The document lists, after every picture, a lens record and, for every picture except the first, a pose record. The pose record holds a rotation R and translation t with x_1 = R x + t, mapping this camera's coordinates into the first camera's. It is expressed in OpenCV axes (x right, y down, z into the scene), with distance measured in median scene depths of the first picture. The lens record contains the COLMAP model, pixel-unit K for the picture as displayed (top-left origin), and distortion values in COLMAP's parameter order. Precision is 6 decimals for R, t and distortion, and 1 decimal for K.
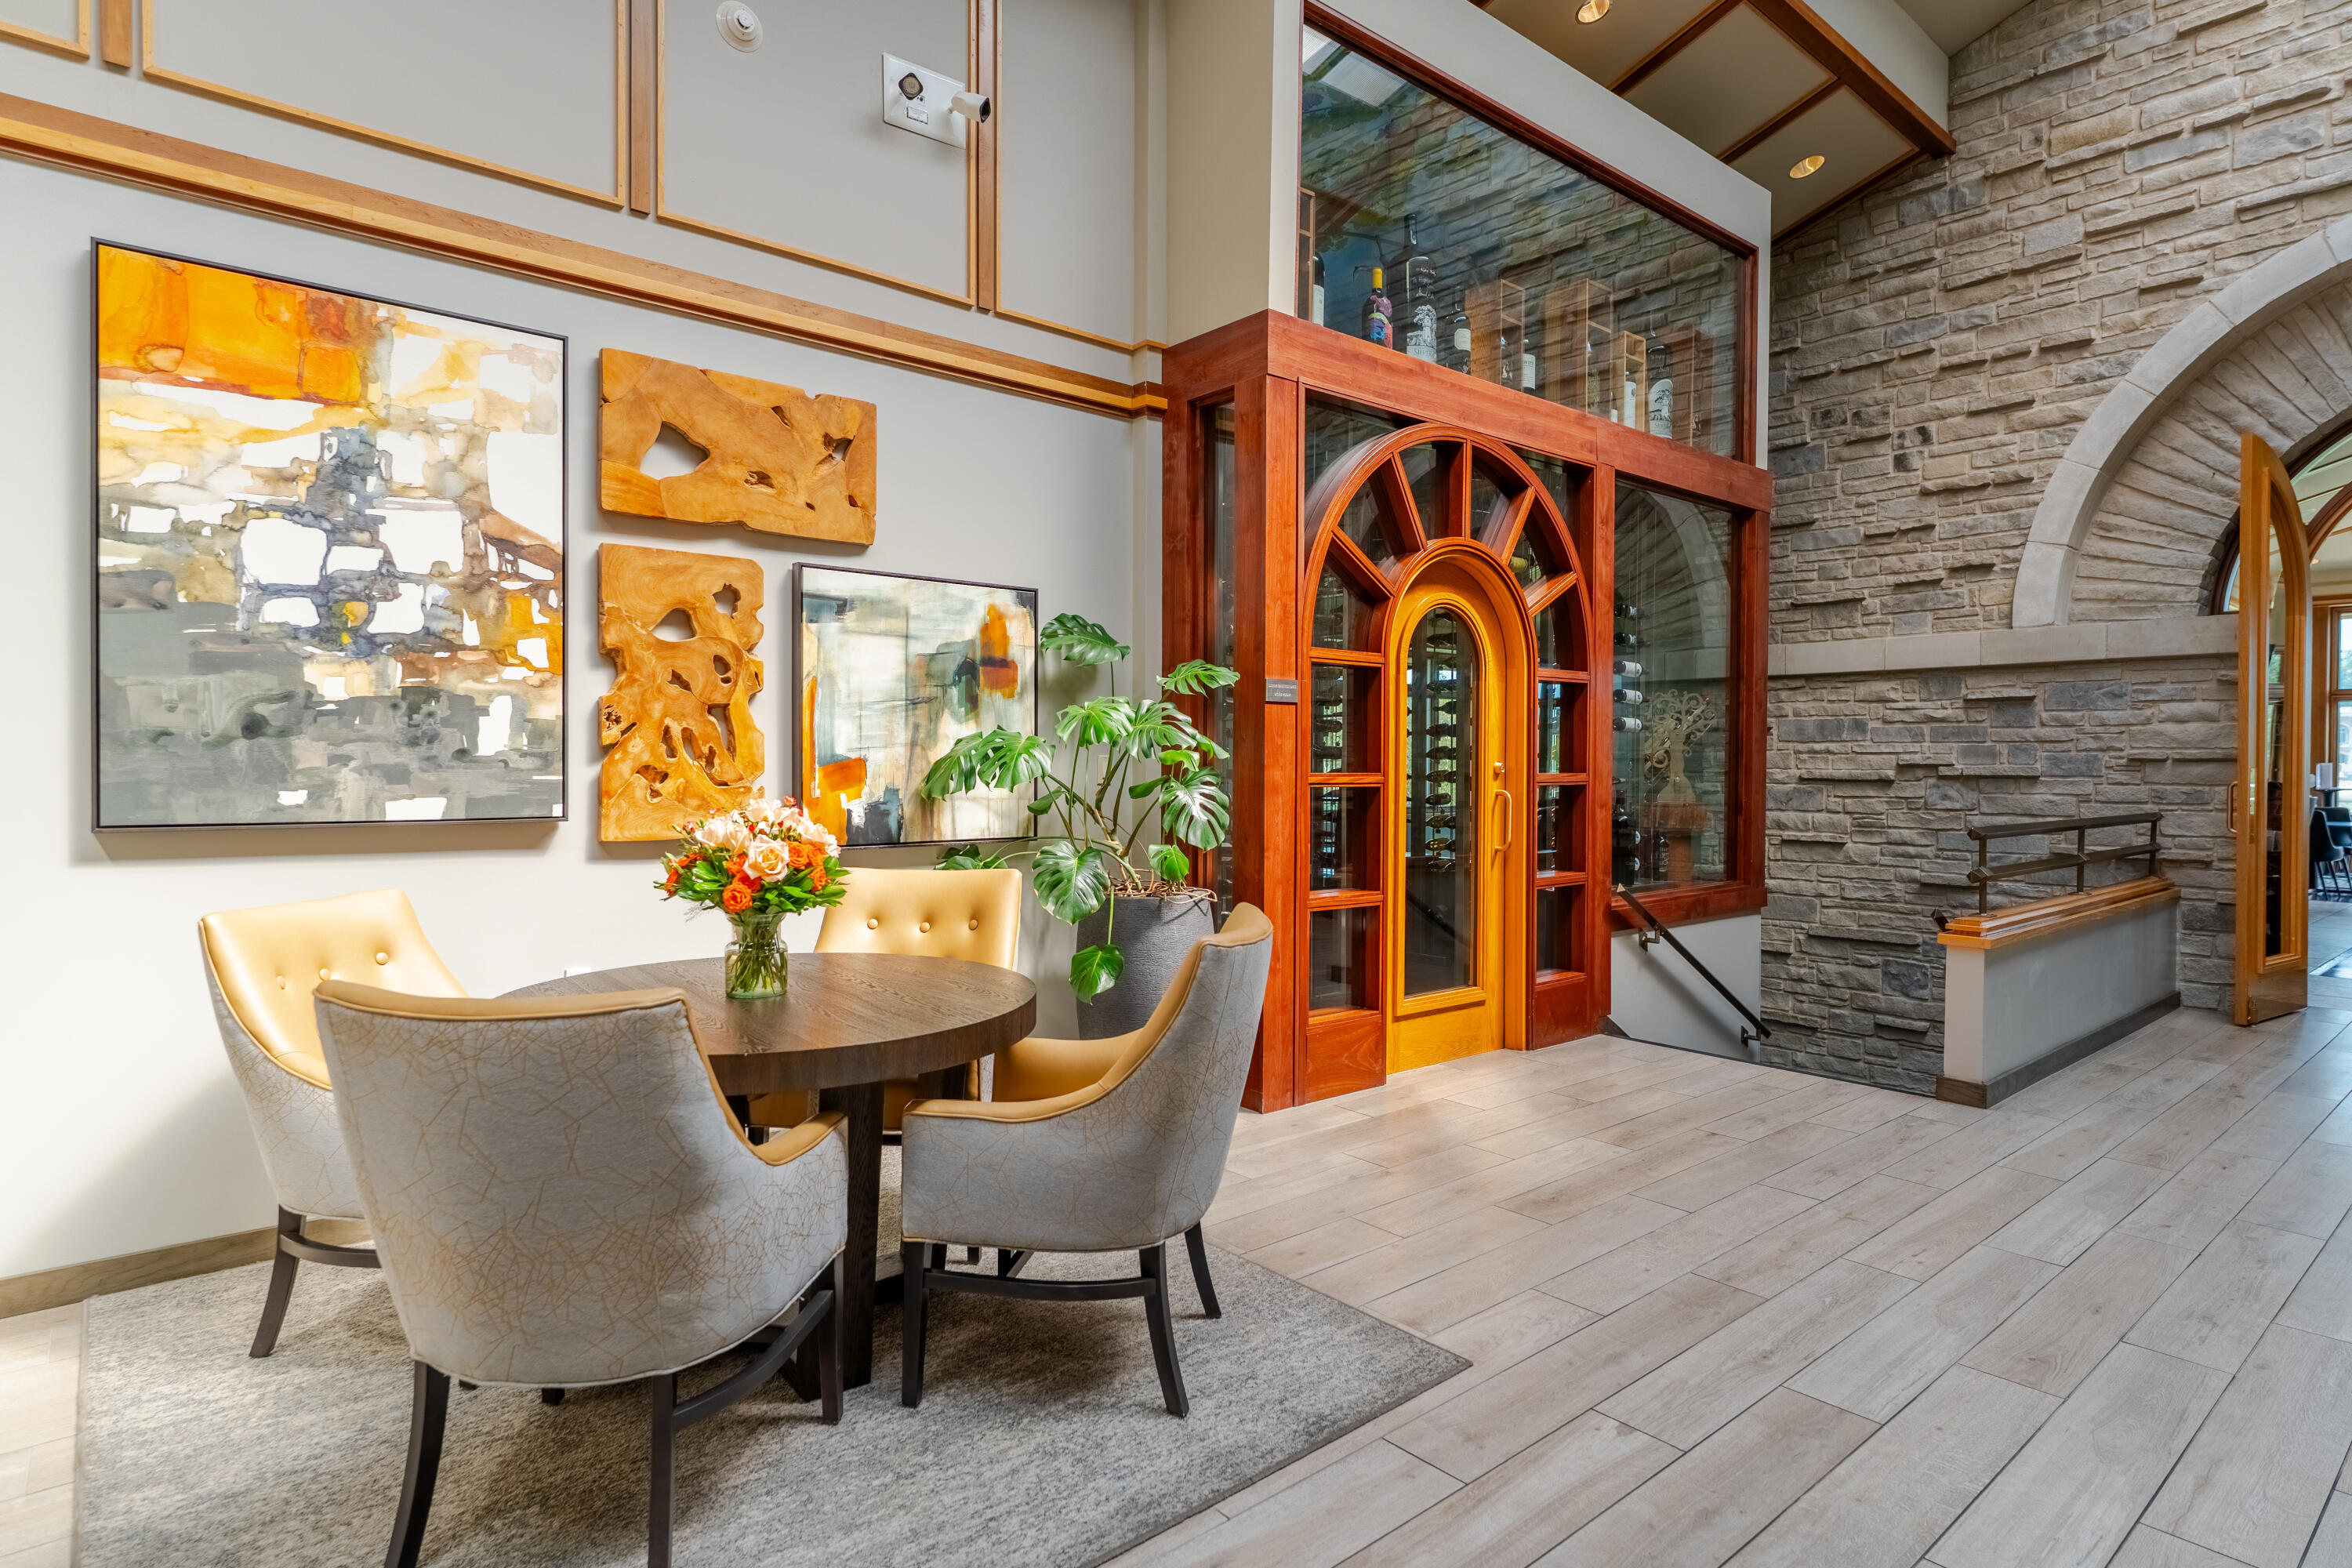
lens RADIAL K [[1227.3, 0, 1172.2], [0, 1227.3, 773.6], [0, 0, 1]] dist [-0.004590, -0.001003]
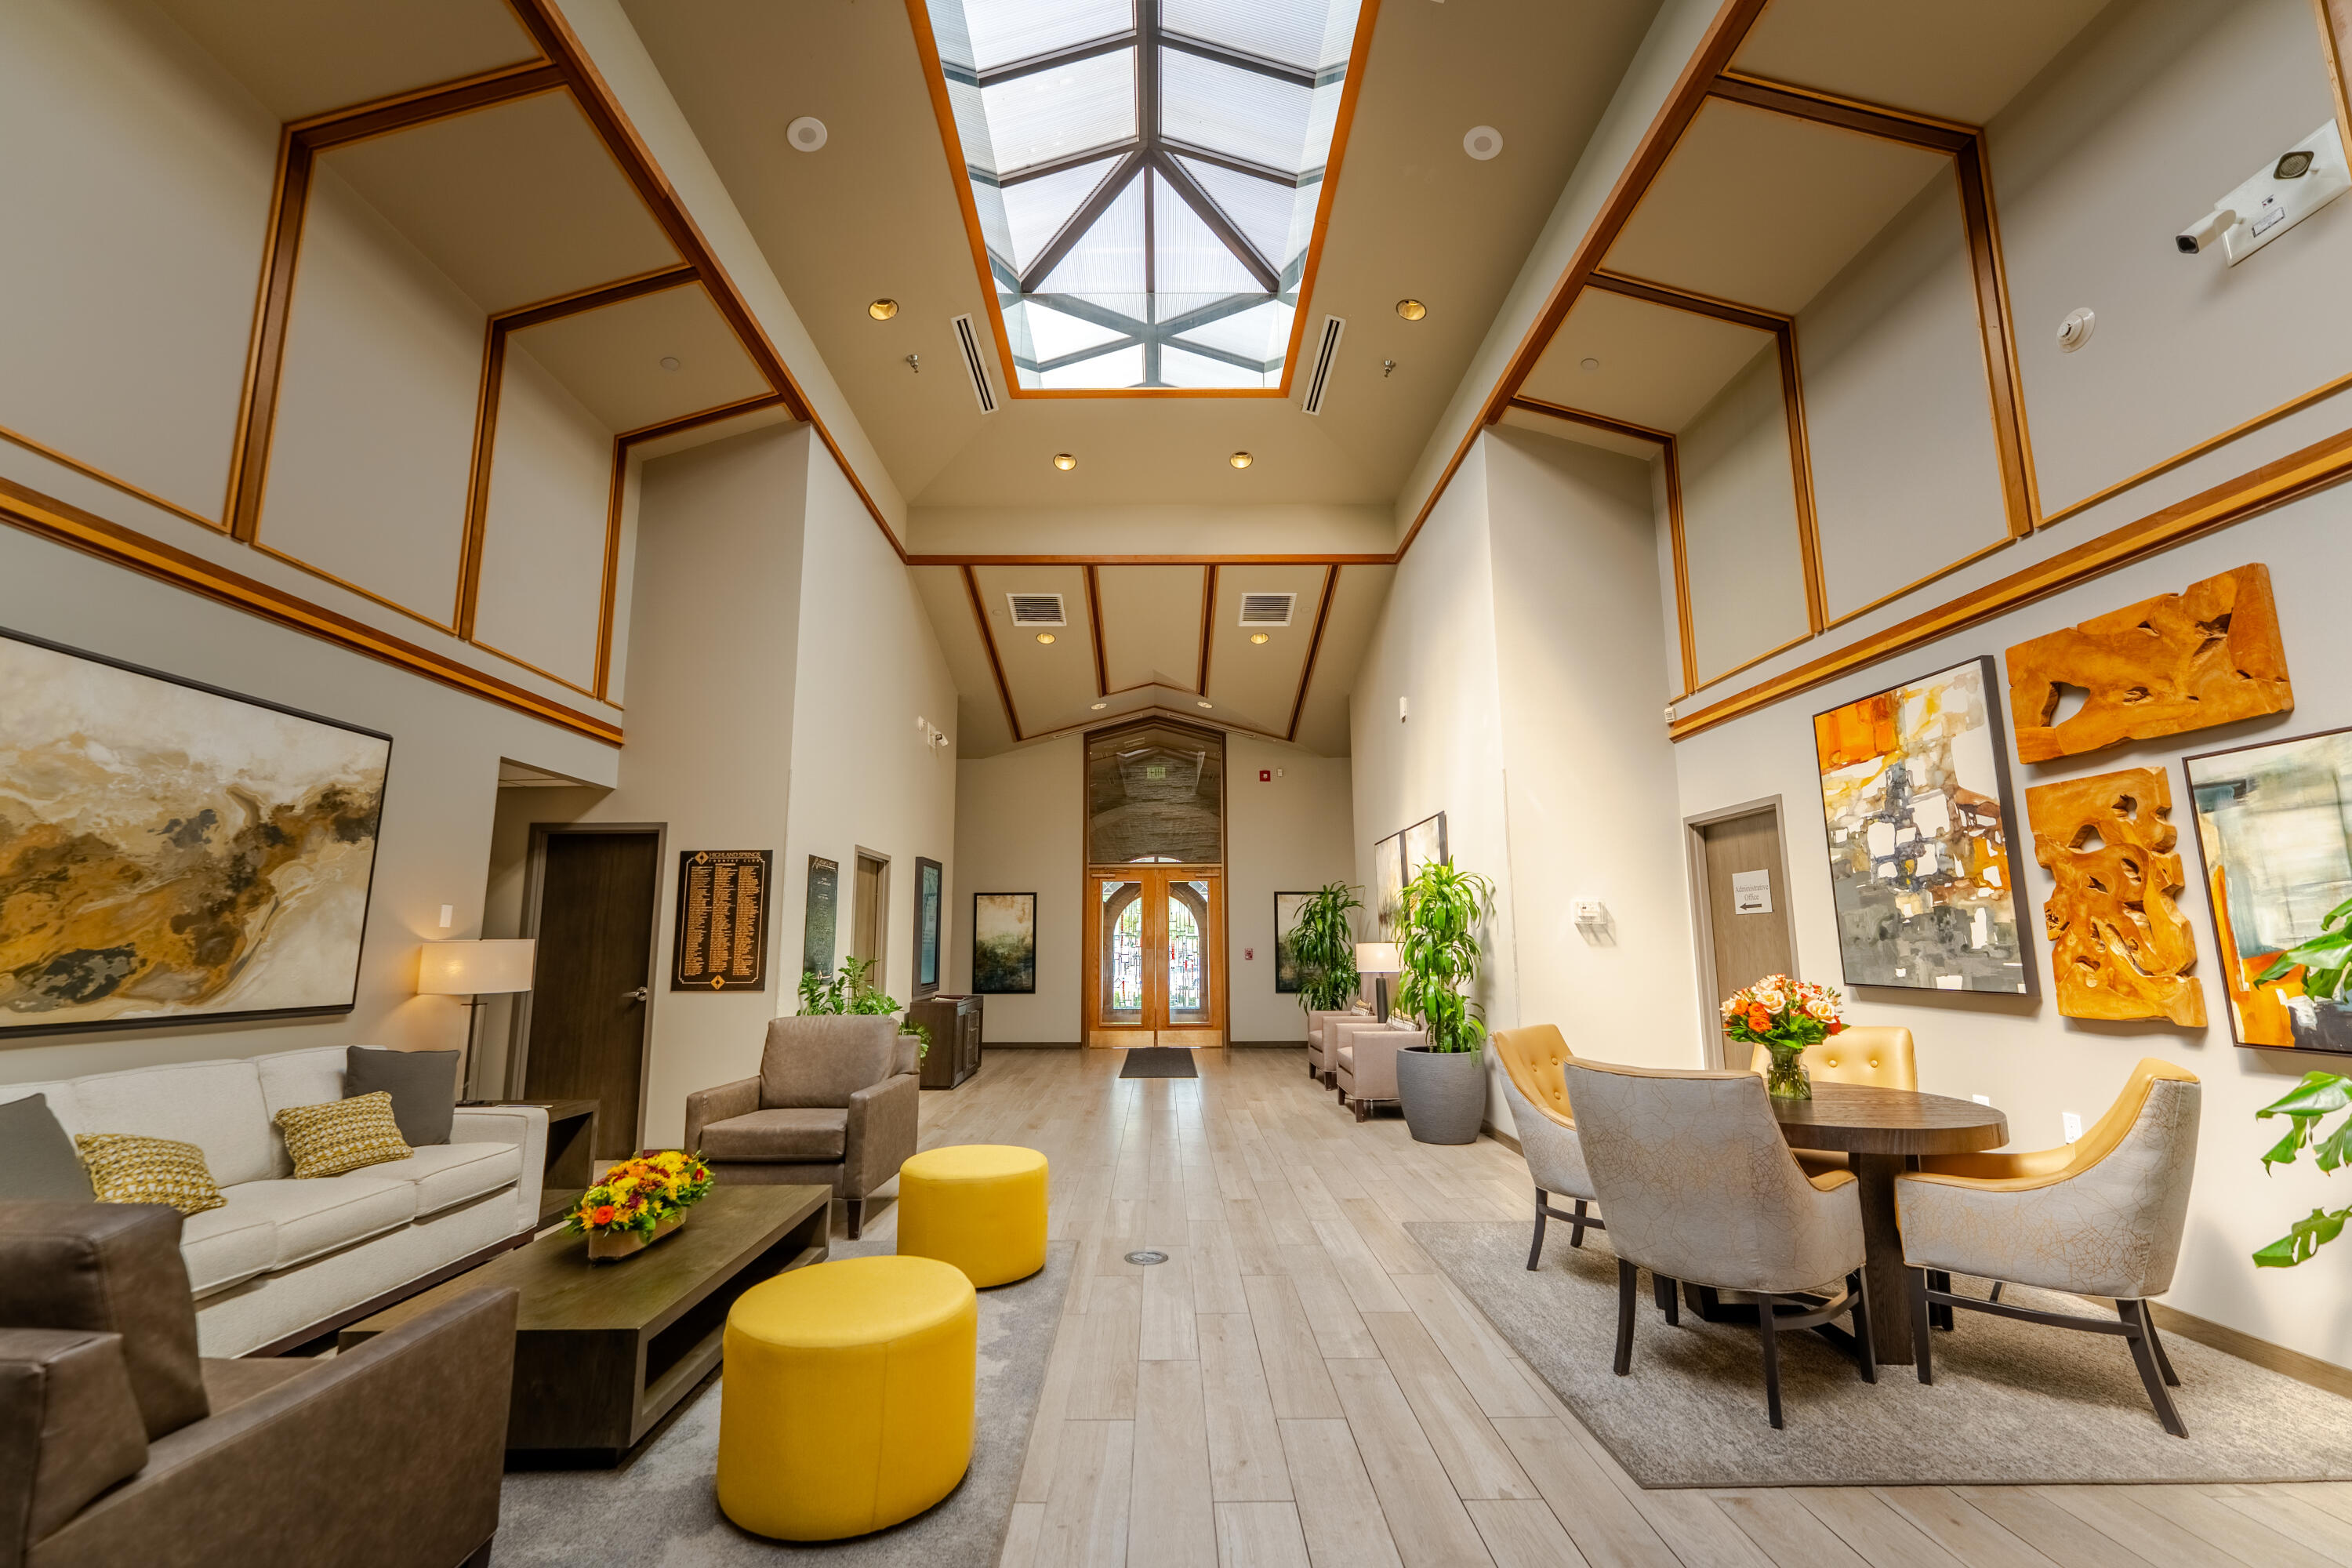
lens RADIAL K [[958.0, 0, 1173.0], [0, 958.0, 794.8], [0, 0, 1]] dist [0.014873, 0.000302]
pose [[-0.634656, -0.124588, -0.762686, 1.018124], [-0.005993, 0.987683, -0.156355, -0.009633], [0.772772, -0.094661, -0.627585, 1.016560]]
